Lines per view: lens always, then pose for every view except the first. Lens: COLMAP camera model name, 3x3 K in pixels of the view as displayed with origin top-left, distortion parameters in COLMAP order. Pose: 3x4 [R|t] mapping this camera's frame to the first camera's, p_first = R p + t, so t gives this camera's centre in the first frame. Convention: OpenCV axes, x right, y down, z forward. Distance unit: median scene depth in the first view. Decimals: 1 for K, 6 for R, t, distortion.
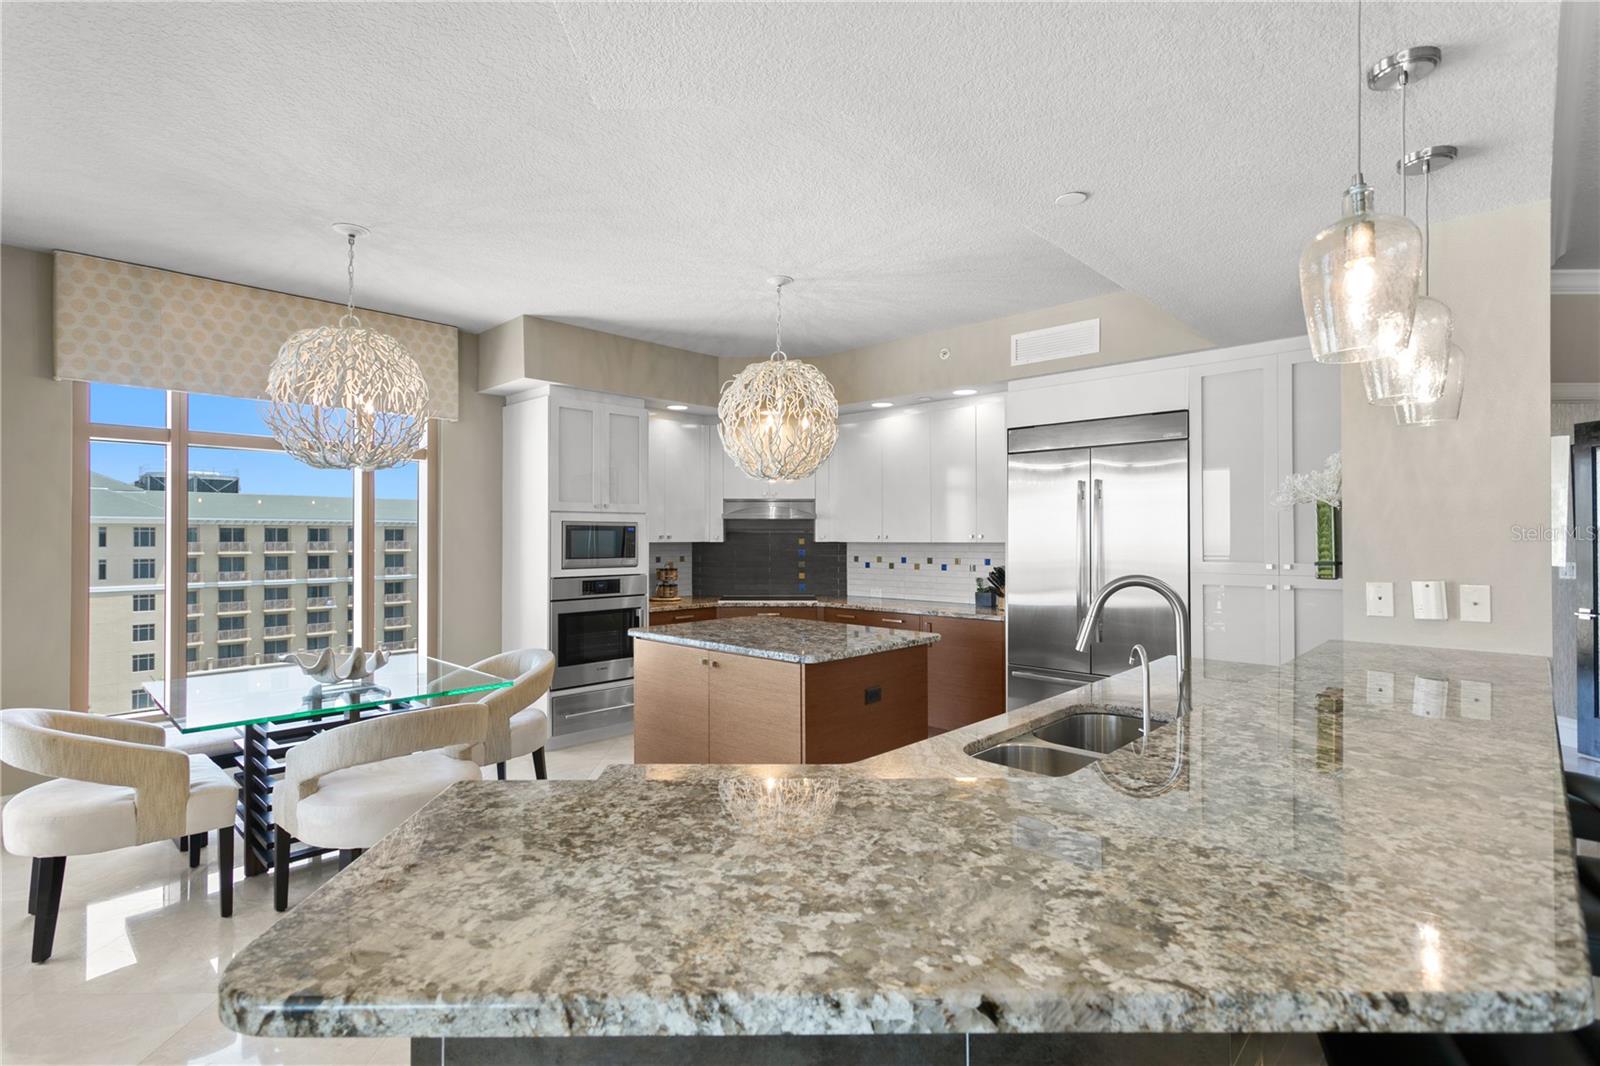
lens RADIAL K [[756.1, 0, 785.6], [0, 756.1, 537.3], [0, 0, 1]] dist [0.002928, 0.003253]
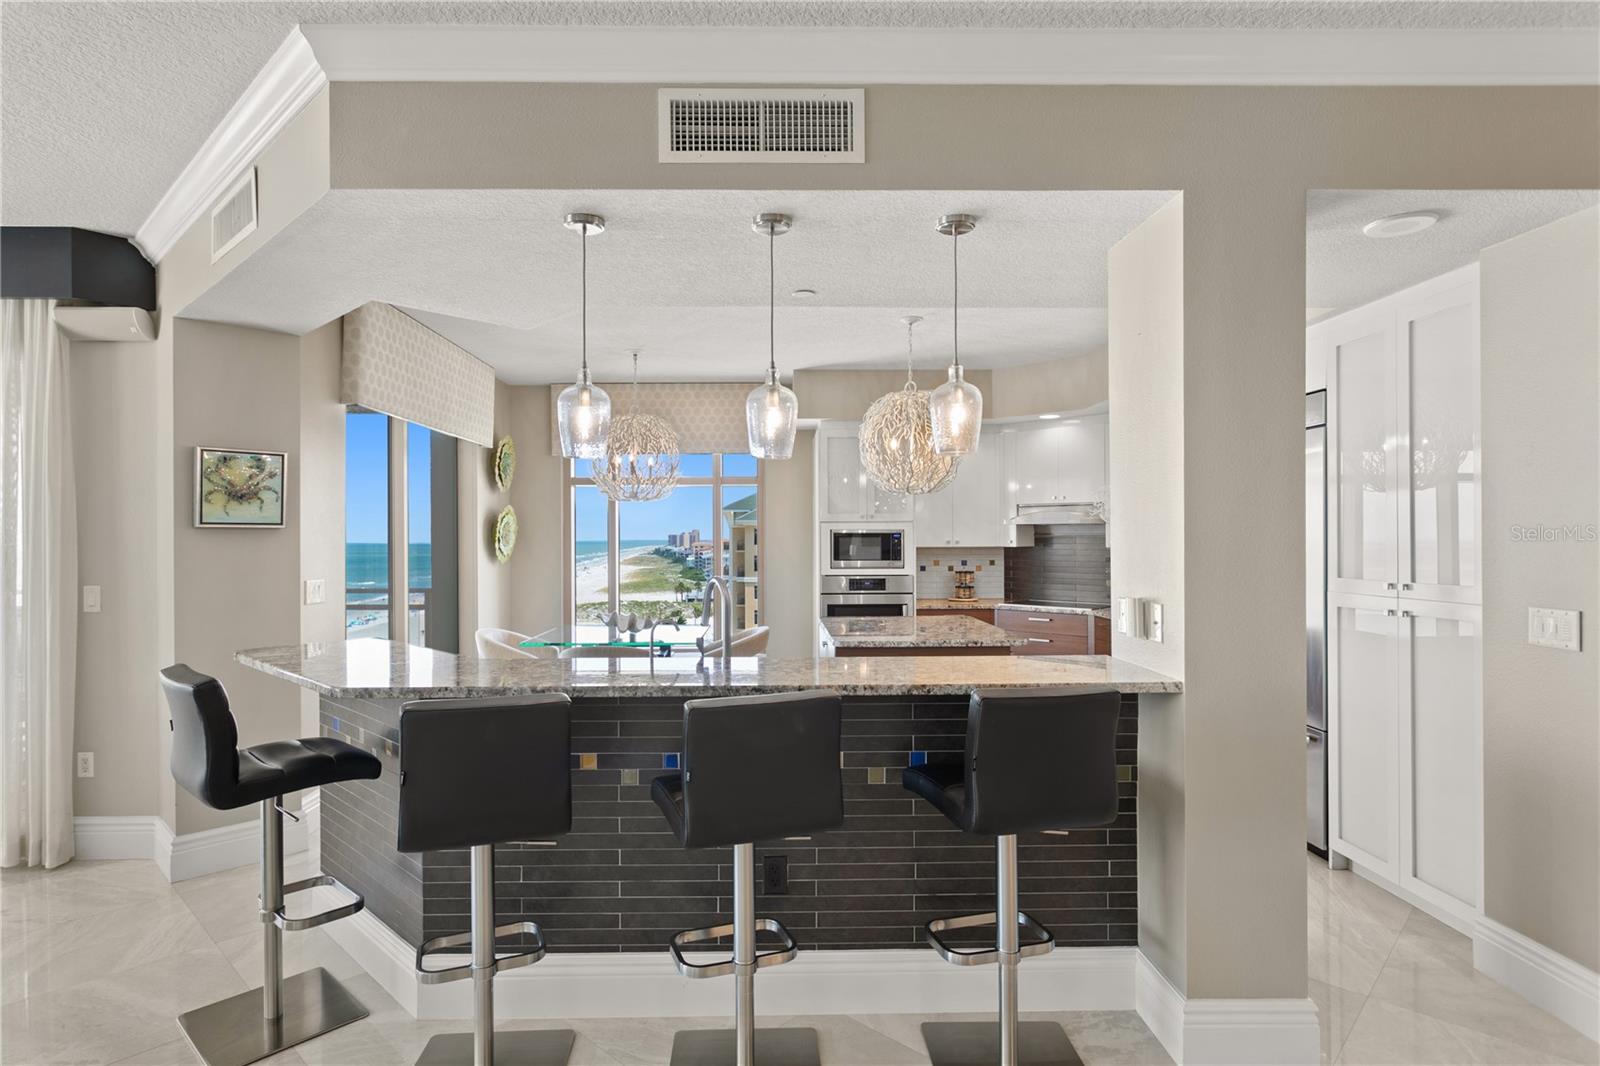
lens RADIAL K [[824.5, 0, 797.2], [0, 824.5, 540.2], [0, 0, 1]] dist [-0.007283, 0.005019]
pose [[0.717962, 0.000577, -0.696082, 0.591586], [0.001479, 0.999996, 0.002355, -0.007532], [0.696081, -0.002720, 0.717958, -0.011407]]
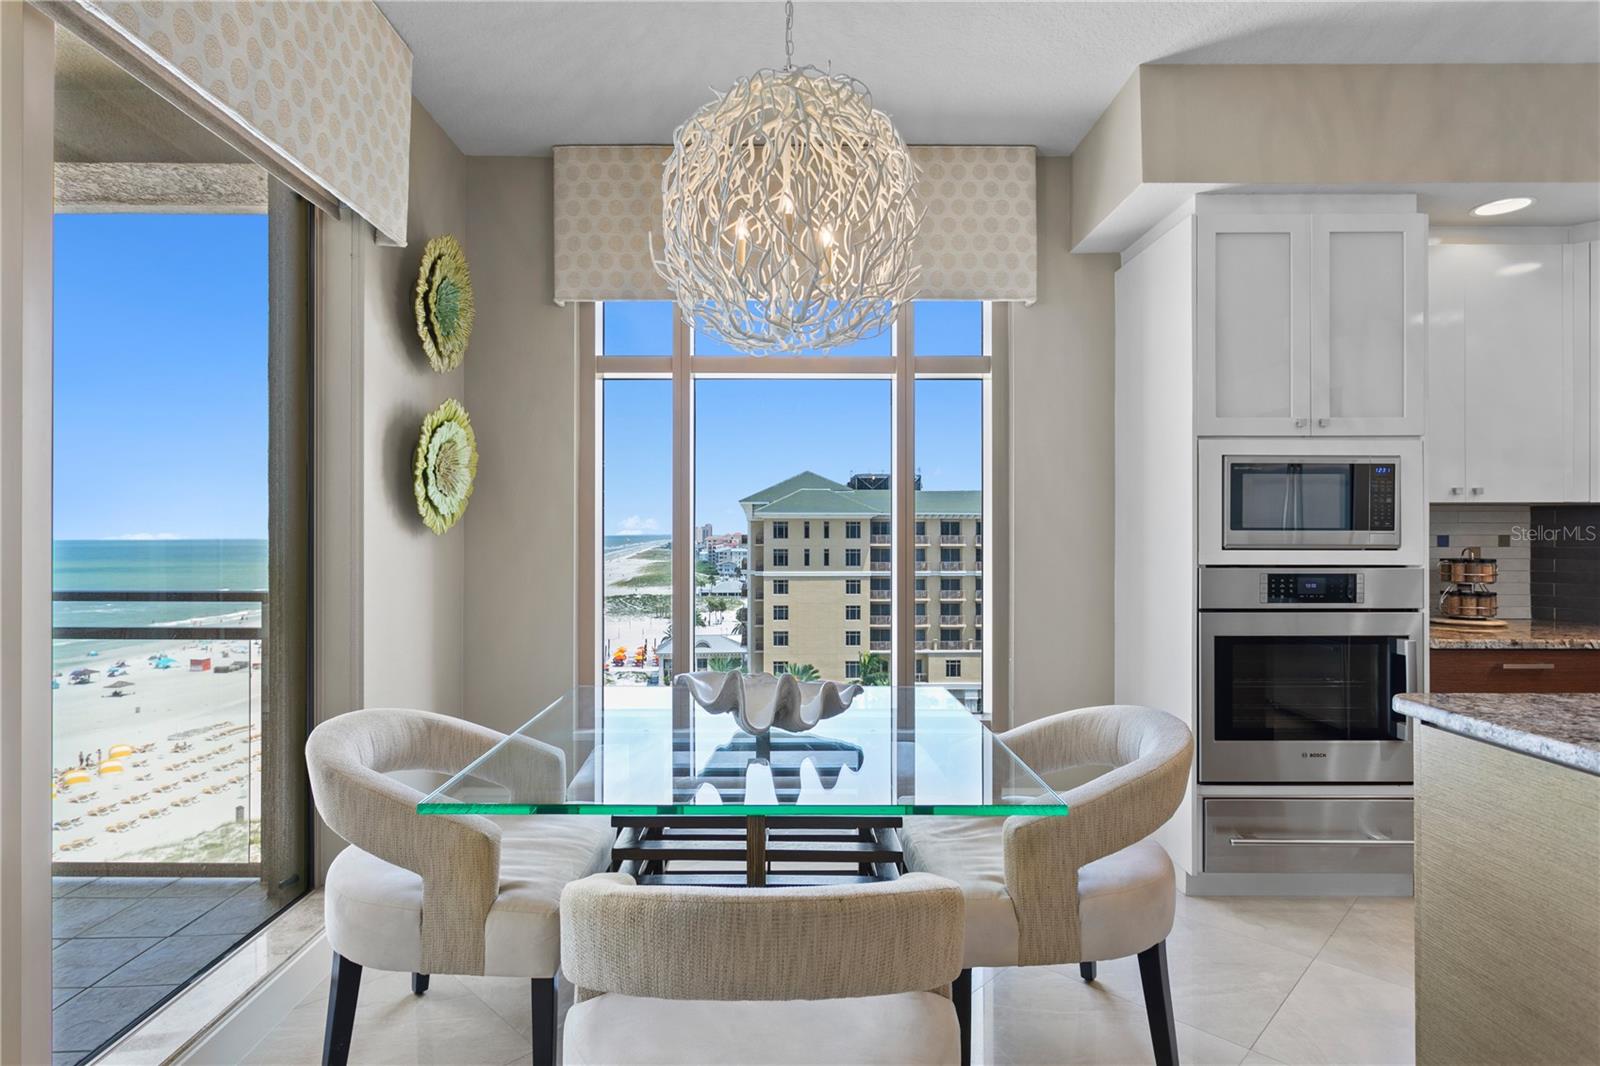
lens RADIAL K [[824.5, 0, 777.3], [0, 824.5, 527.7], [0, 0, 1]] dist [-0.007283, 0.005019]
pose [[0.689436, -0.003620, -0.724337, -0.097537], [-0.000927, 0.999982, -0.005880, 0.030185], [0.724346, 0.004725, 0.689421, 0.387386]]
